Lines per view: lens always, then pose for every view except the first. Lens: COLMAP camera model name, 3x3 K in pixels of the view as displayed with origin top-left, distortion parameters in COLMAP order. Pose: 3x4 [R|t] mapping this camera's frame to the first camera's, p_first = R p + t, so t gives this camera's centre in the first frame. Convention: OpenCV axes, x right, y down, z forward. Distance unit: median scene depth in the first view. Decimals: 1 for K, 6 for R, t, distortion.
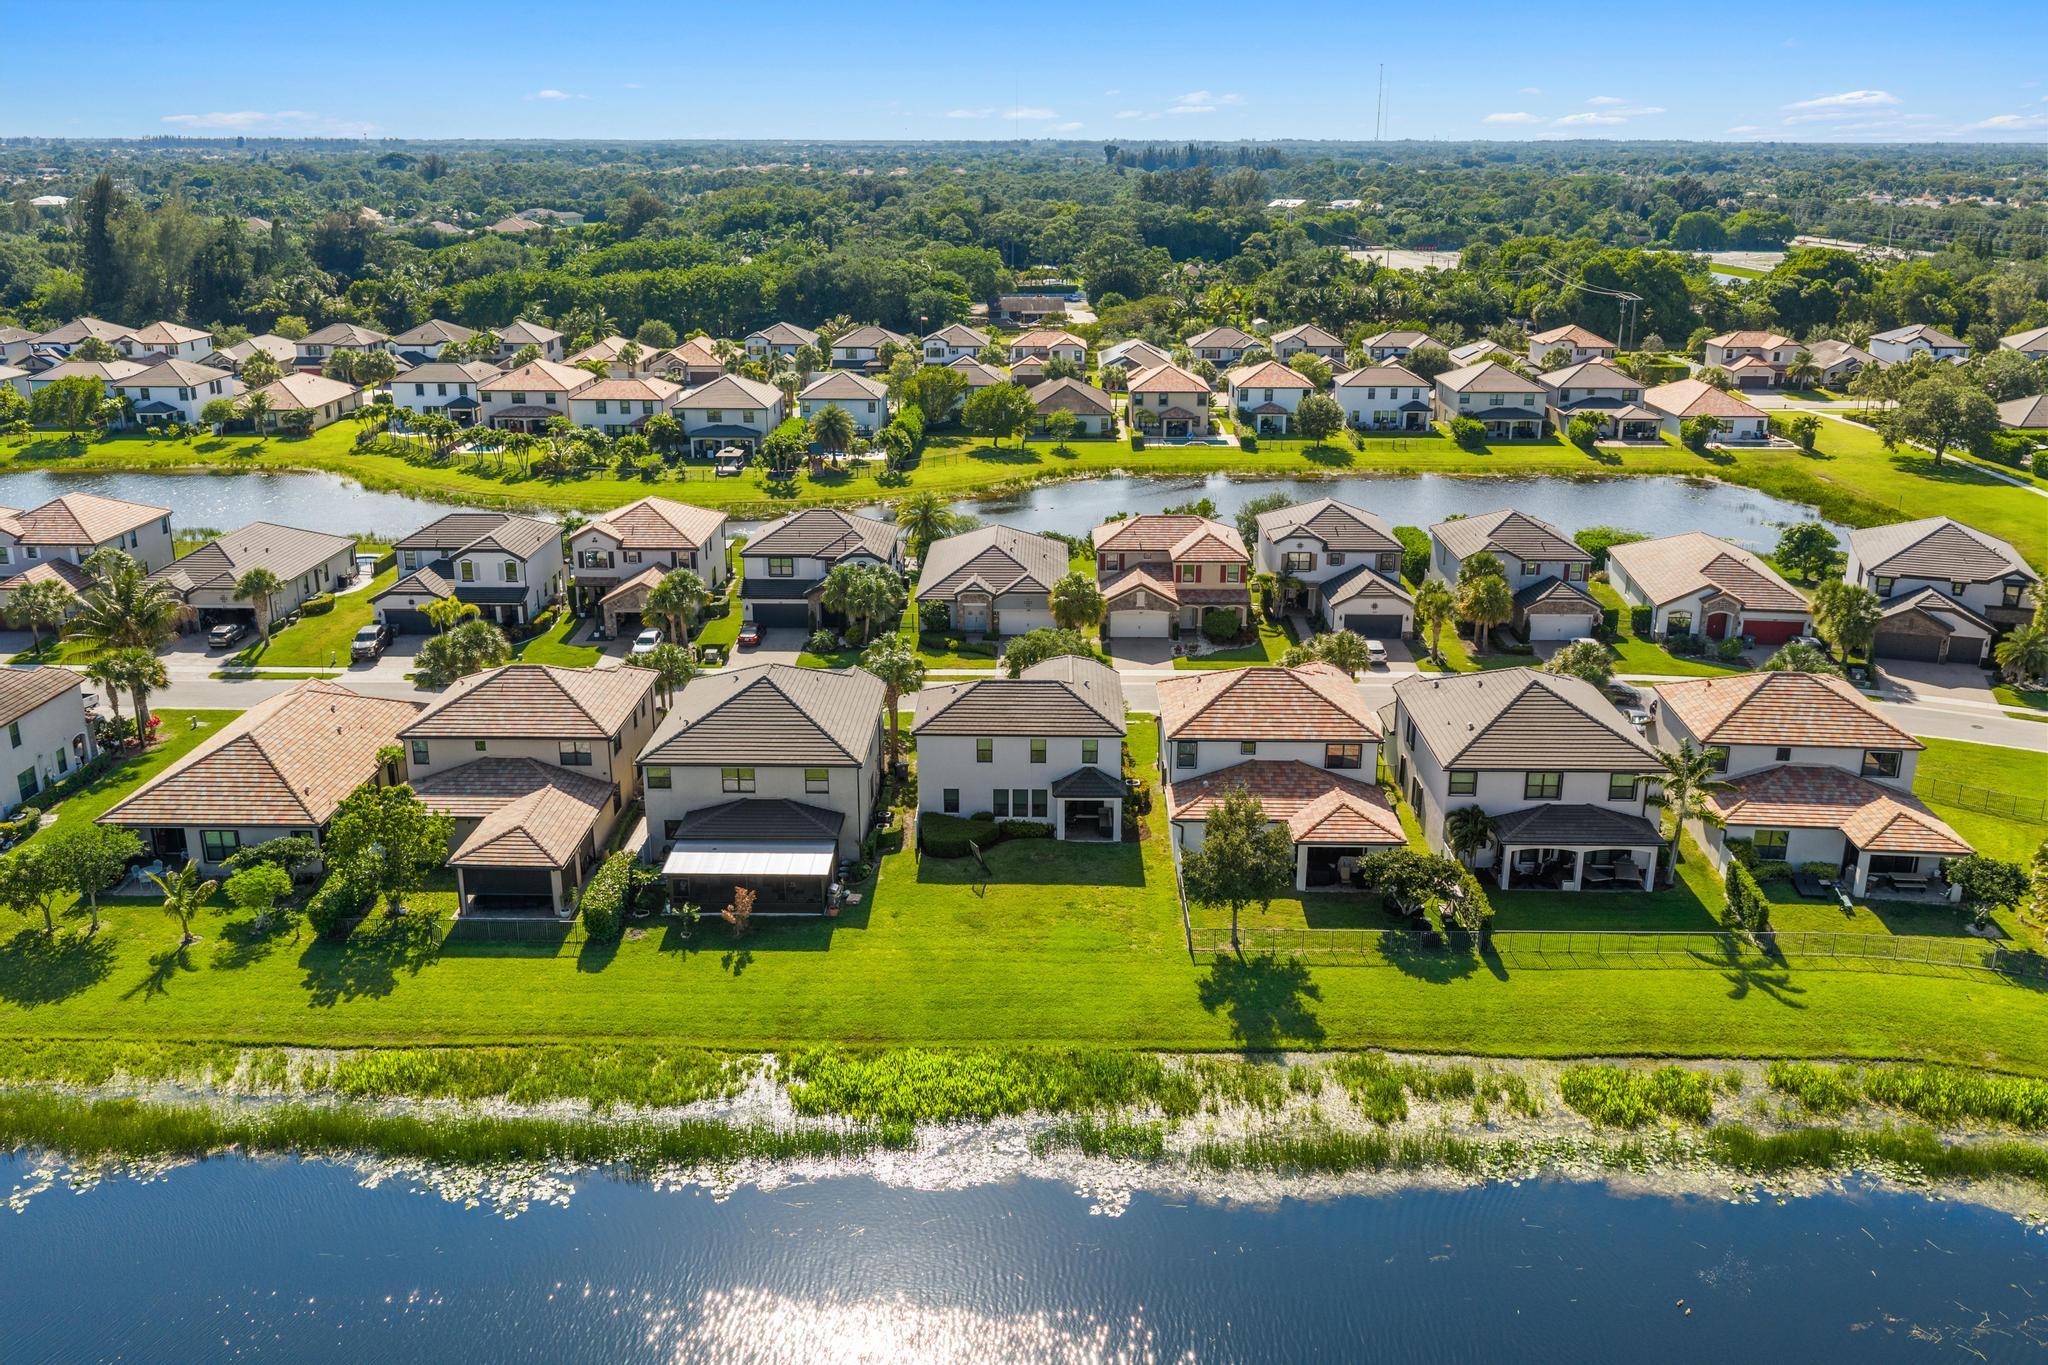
lens RADIAL K [[1692.4, 0, 1025.3], [0, 1692.4, 682.1], [0, 0, 1]] dist [0.037229, -0.071652]
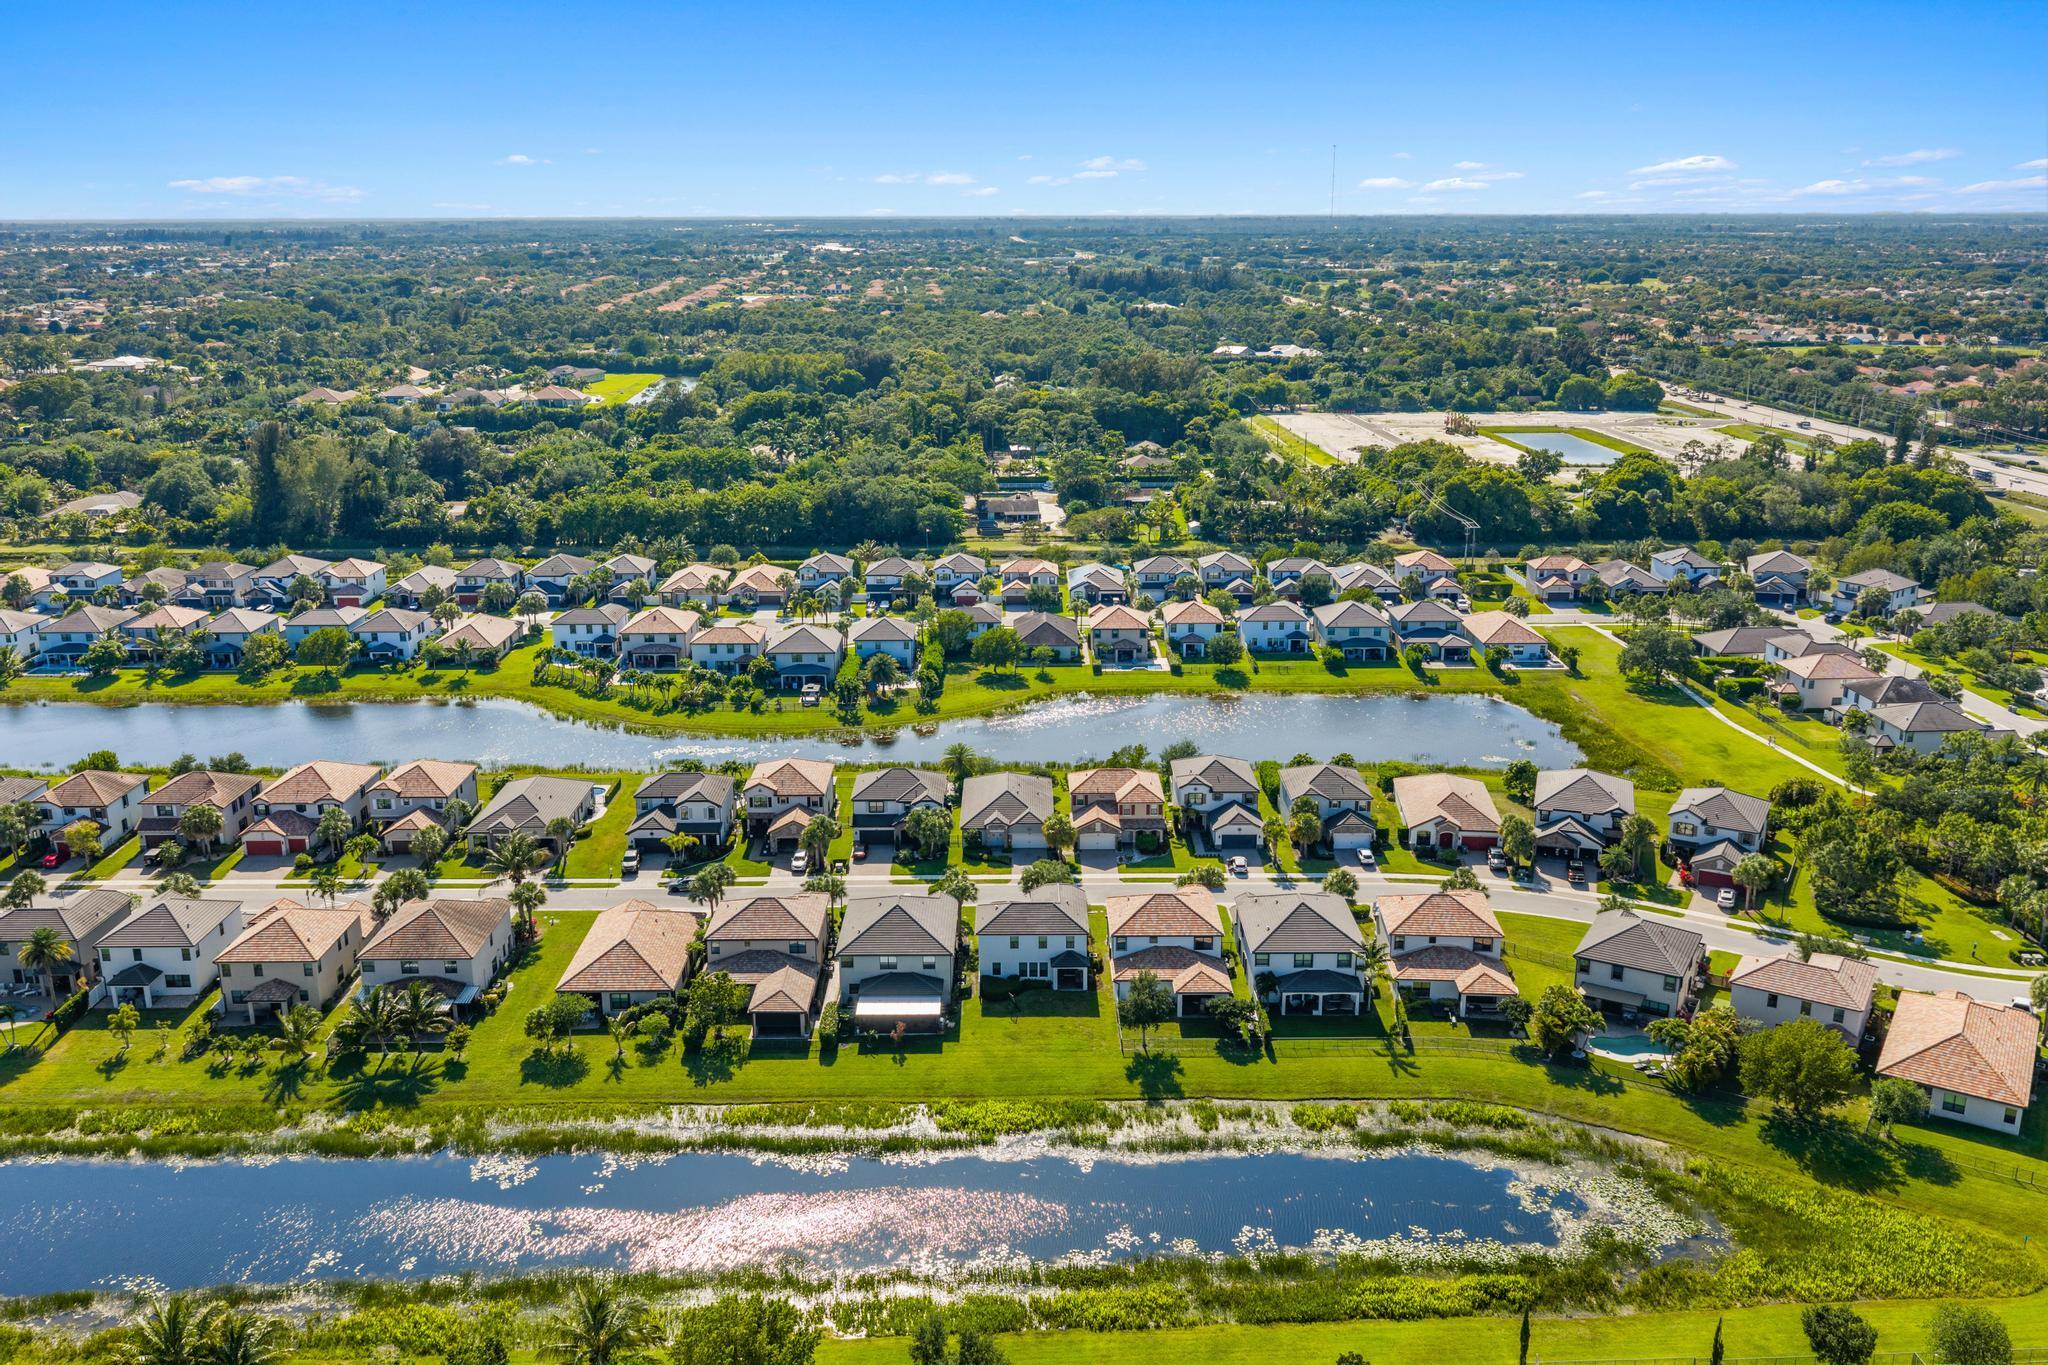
lens RADIAL K [[1692.4, 0, 1025.3], [0, 1692.4, 682.1], [0, 0, 1]] dist [0.037229, -0.071652]
pose [[0.999757, -0.010764, 0.019232, -0.033527], [0.011492, 0.999206, -0.038136, -0.131807], [-0.018806, 0.038348, 0.999087, -0.666618]]
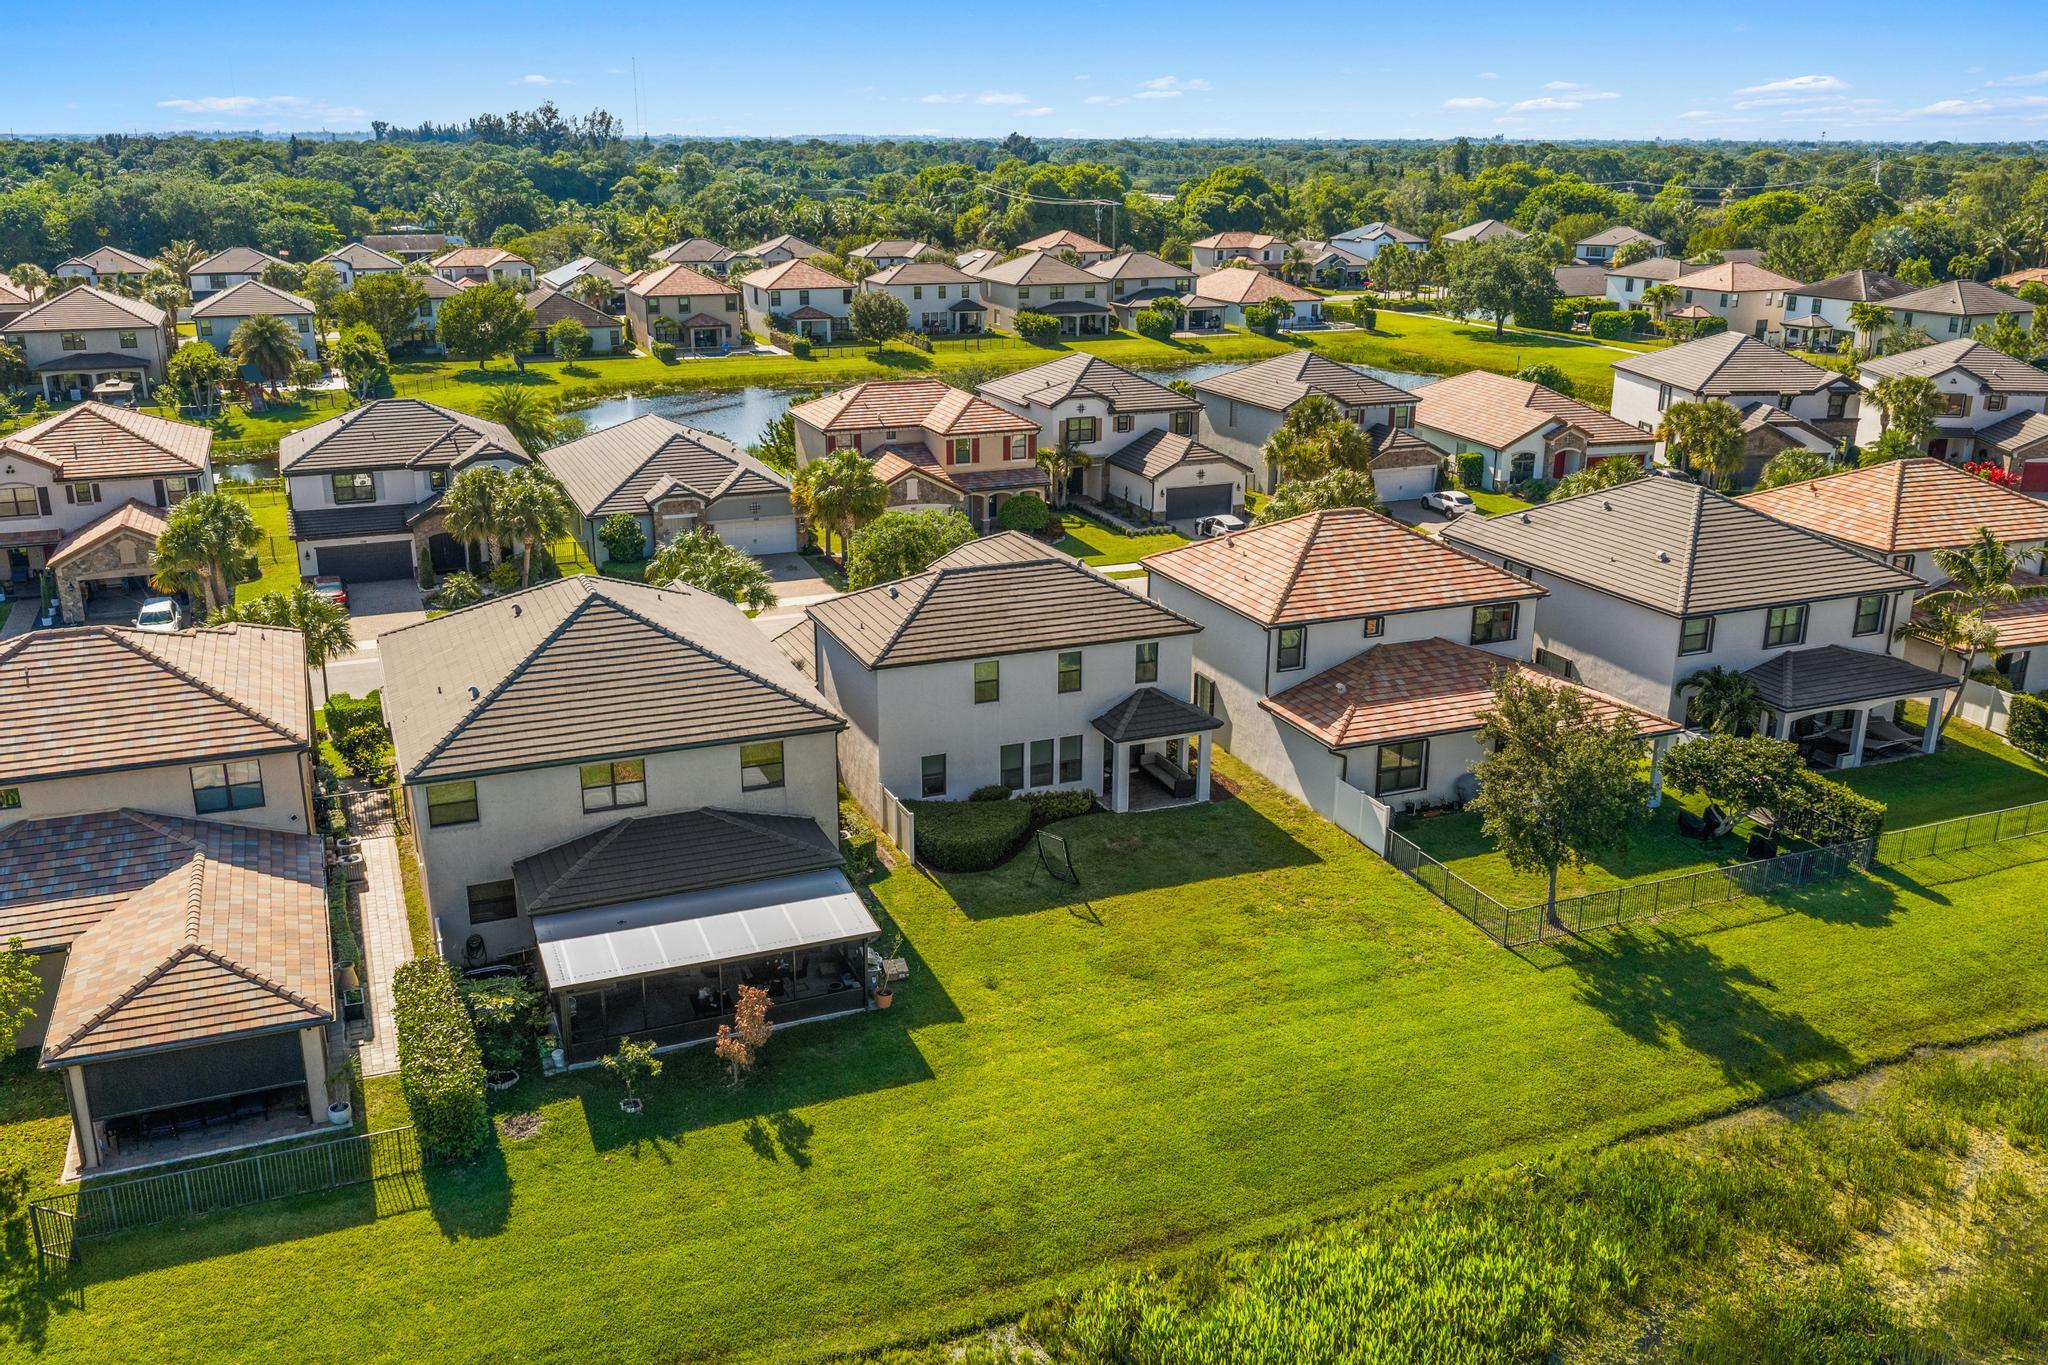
lens RADIAL K [[1692.4, 0, 1025.3], [0, 1692.4, 682.1], [0, 0, 1]] dist [0.037229, -0.071652]
pose [[0.916292, -0.121096, 0.381766, -0.176183], [0.120689, 0.992373, 0.025109, 0.020255], [-0.381895, 0.023067, 0.923918, 0.334124]]
